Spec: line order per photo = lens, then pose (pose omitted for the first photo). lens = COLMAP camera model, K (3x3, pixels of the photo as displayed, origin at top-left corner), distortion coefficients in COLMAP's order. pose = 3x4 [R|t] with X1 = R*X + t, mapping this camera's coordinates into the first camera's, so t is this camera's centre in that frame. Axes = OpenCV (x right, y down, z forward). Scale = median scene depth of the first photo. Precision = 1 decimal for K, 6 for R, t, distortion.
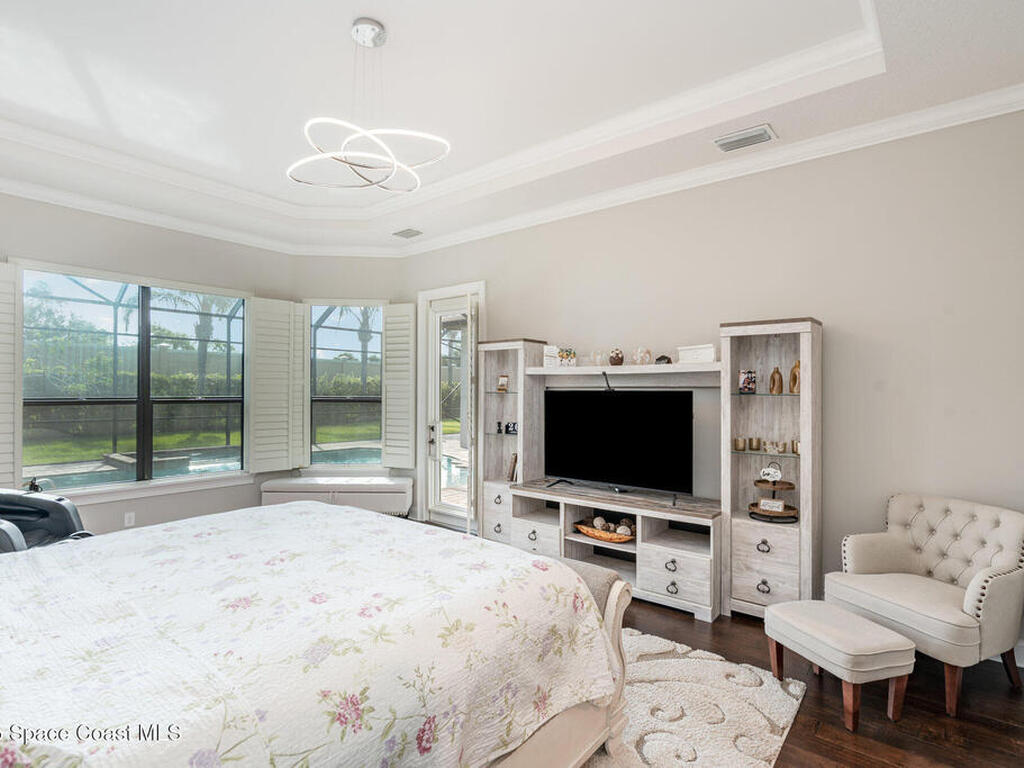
lens RADIAL K [[529.2, 0, 513.8], [0, 529.2, 391.0], [0, 0, 1]] dist [0.000007, -0.000194]
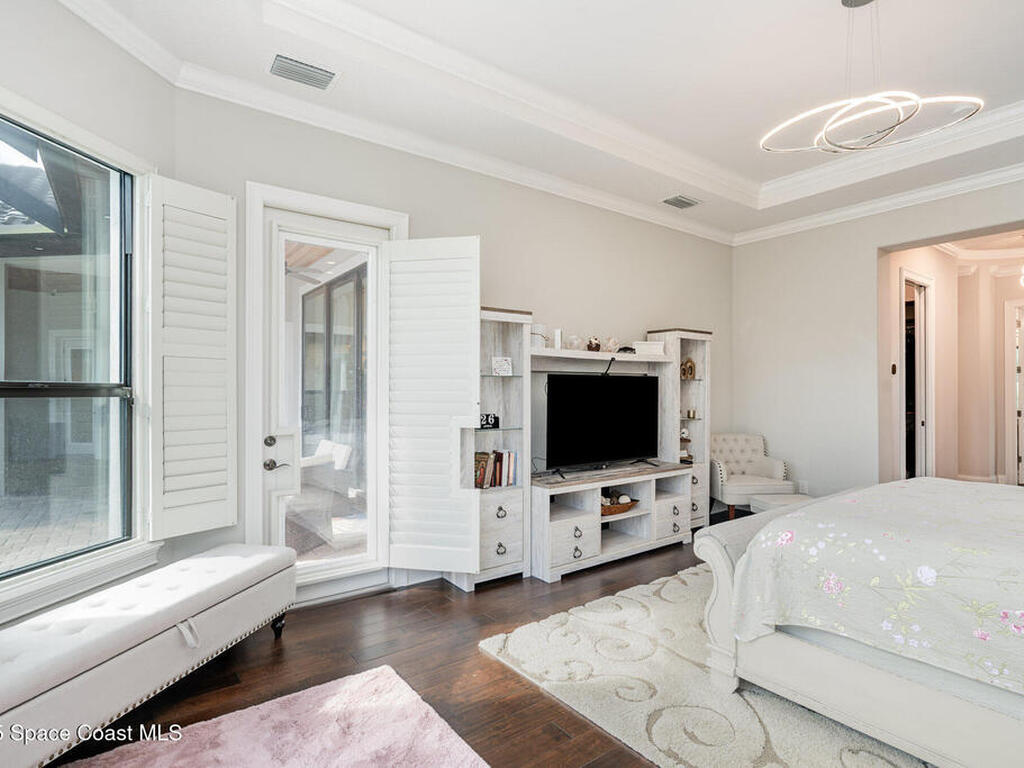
lens RADIAL K [[529.2, 0, 513.8], [0, 529.2, 391.0], [0, 0, 1]] dist [0.000007, -0.000194]
pose [[0.252296, -0.005021, 0.967637, -0.876194], [0.003927, 0.999984, 0.004165, 0.025536], [-0.967642, 0.002749, 0.252312, 0.880557]]
